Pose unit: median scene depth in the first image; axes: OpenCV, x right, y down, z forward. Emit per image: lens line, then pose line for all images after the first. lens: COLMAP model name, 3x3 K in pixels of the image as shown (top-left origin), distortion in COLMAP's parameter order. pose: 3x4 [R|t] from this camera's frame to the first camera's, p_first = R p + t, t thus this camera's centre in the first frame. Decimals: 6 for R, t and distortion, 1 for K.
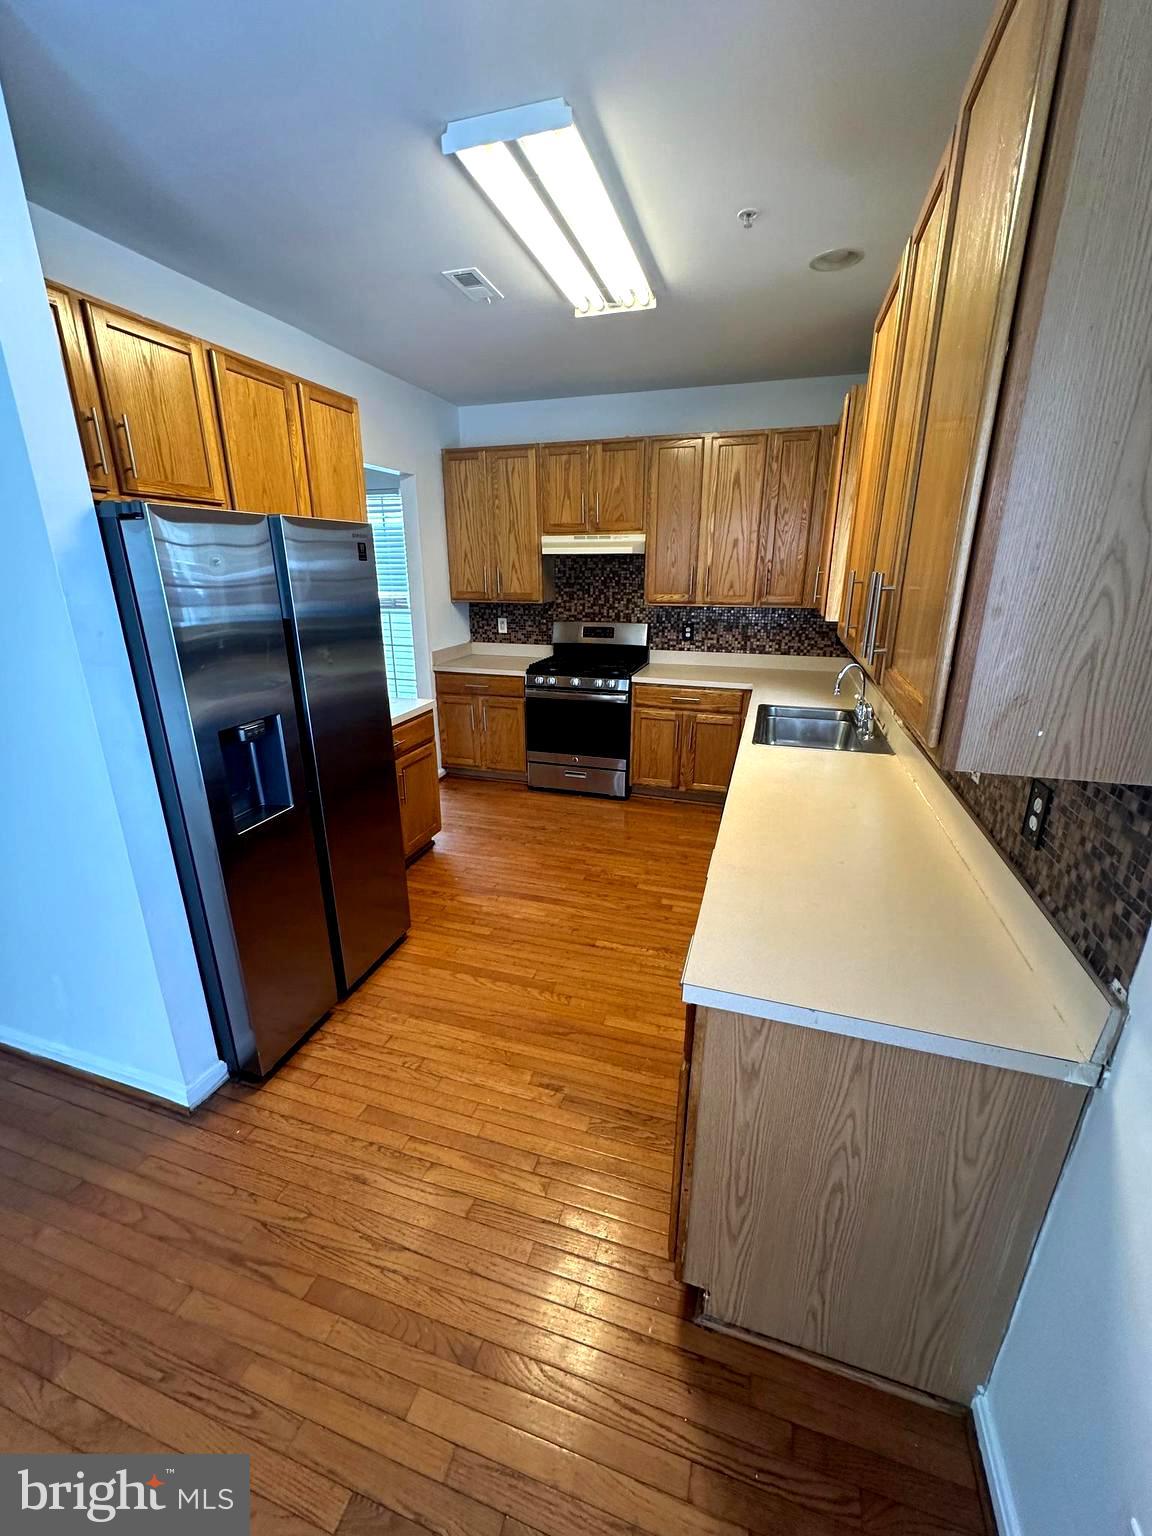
lens RADIAL K [[618.4, 0, 576.0], [0, 618.4, 768.0], [0, 0, 1]] dist [0.001022, 0.000820]
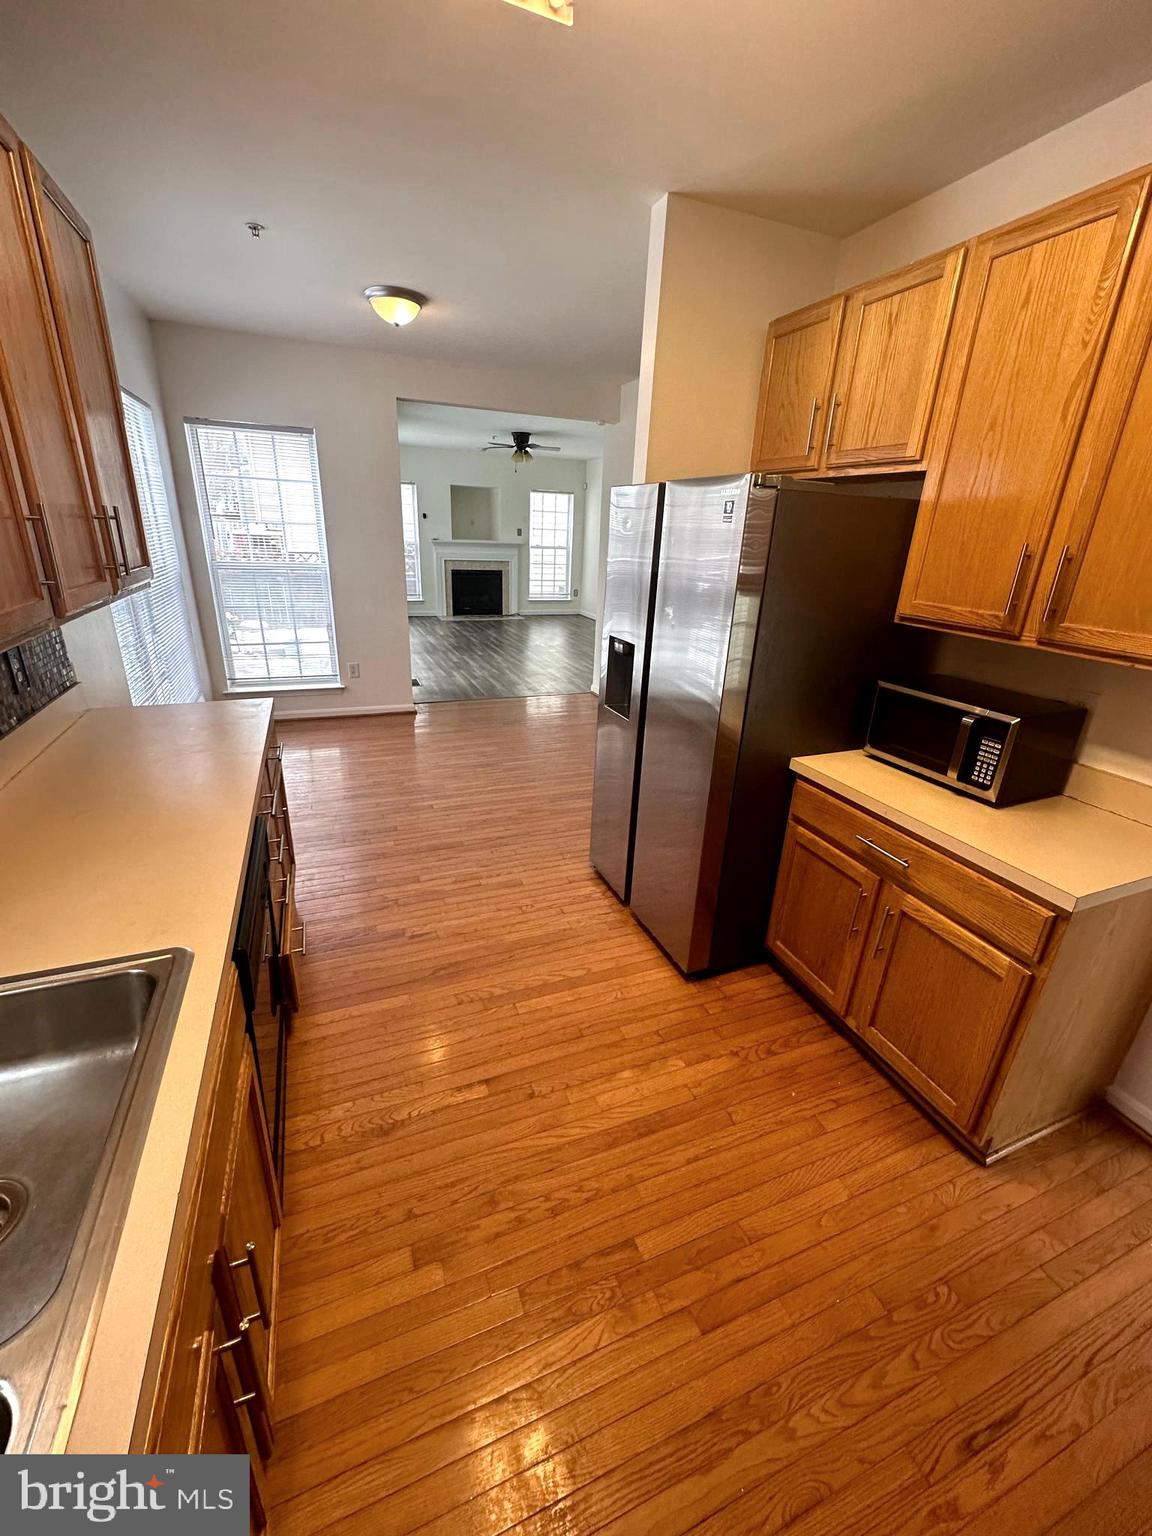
lens RADIAL K [[618.4, 0, 576.0], [0, 618.4, 768.0], [0, 0, 1]] dist [0.001022, 0.000820]
pose [[-0.770473, 0.205665, -0.603384, 0.312197], [-0.239103, 0.784188, 0.572607, -0.429145], [0.590932, 0.585449, -0.555021, 1.302878]]
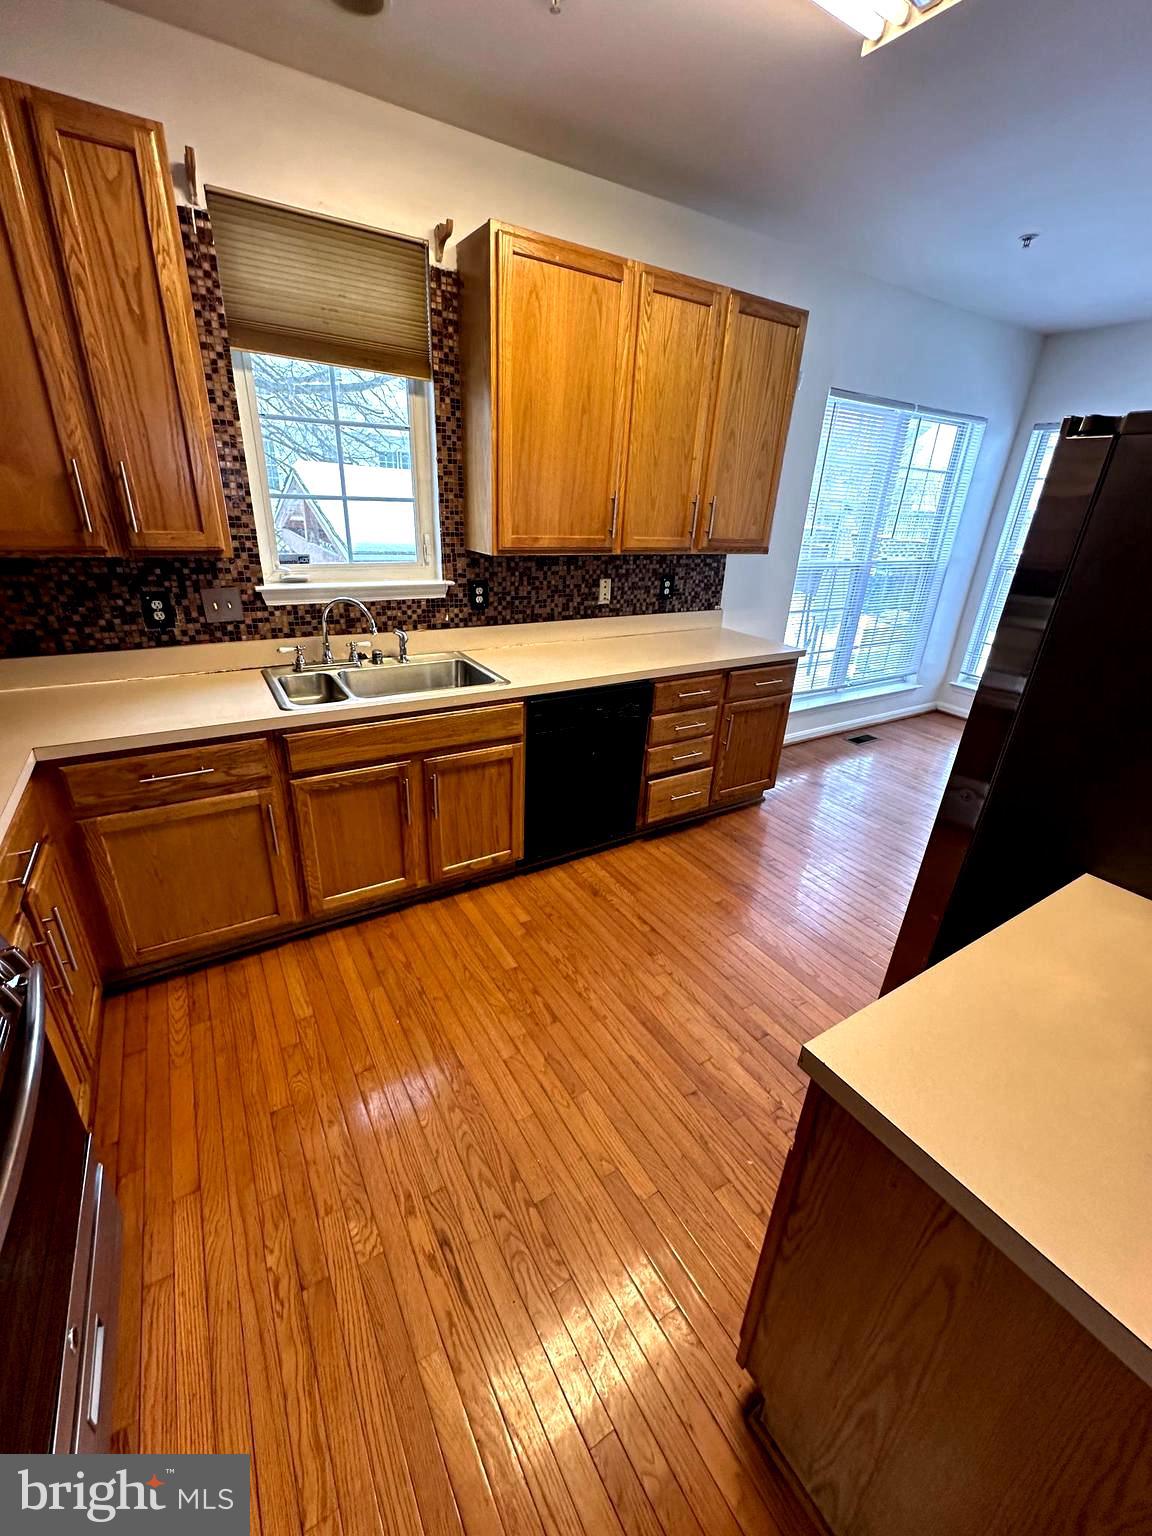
lens RADIAL K [[618.4, 0, 576.0], [0, 618.4, 768.0], [0, 0, 1]] dist [0.001022, 0.000820]
pose [[-0.755477, -0.291981, 0.586517, -0.364668], [0.168621, 0.778399, 0.604700, -0.482882], [-0.633105, 0.555735, -0.538829, 1.499552]]
